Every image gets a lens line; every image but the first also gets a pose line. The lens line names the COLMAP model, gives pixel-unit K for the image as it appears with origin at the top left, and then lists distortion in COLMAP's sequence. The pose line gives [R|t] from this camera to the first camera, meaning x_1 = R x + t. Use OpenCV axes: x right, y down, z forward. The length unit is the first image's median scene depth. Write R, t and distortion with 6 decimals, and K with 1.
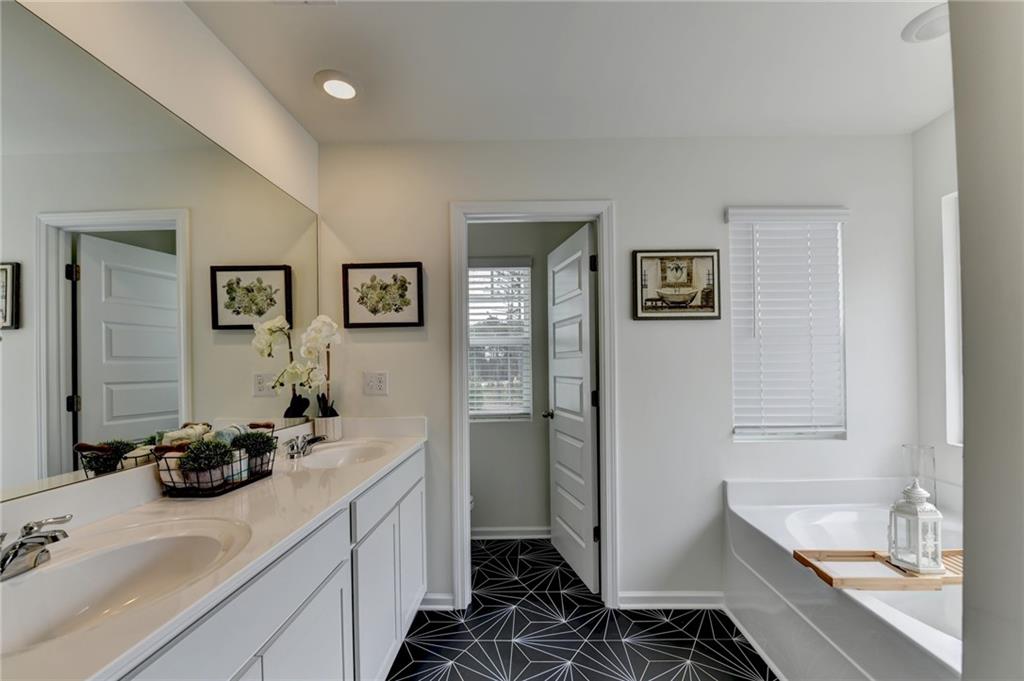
lens RADIAL K [[426.4, 0, 507.9], [0, 426.4, 364.3], [0, 0, 1]] dist [-0.018637, -0.000400]
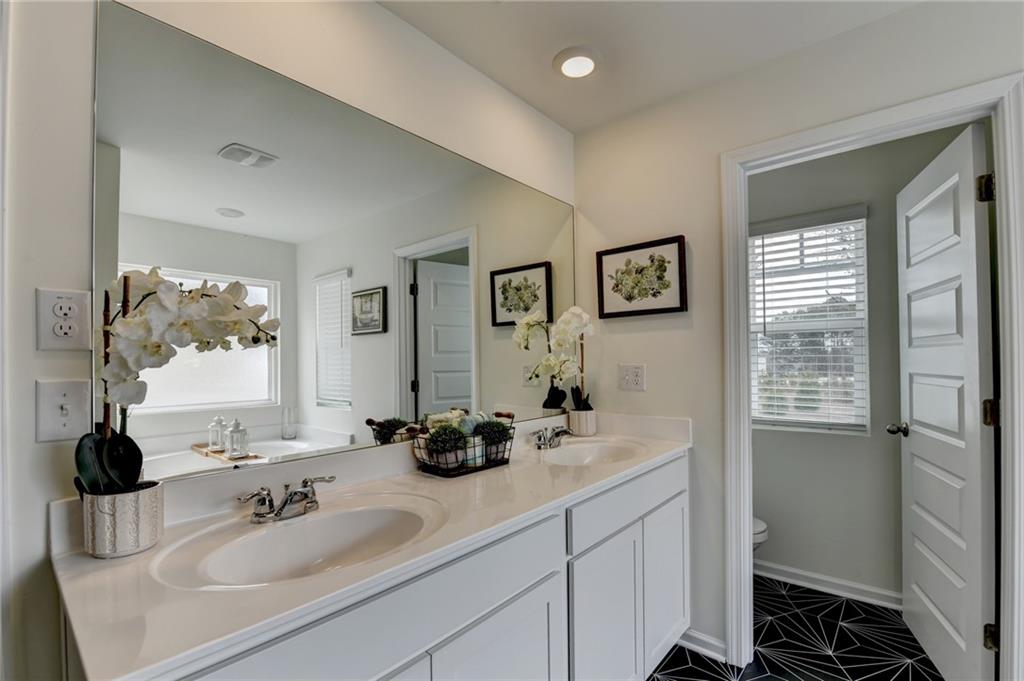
lens RADIAL K [[429.3, 0, 490.2], [0, 429.3, 357.4], [0, 0, 1]] dist [-0.018075, -0.000750]
pose [[0.762952, -0.001776, -0.646453, 0.051049], [0.003289, 0.999994, 0.001133, 0.000194], [0.646447, -0.002991, 0.762953, 0.105197]]
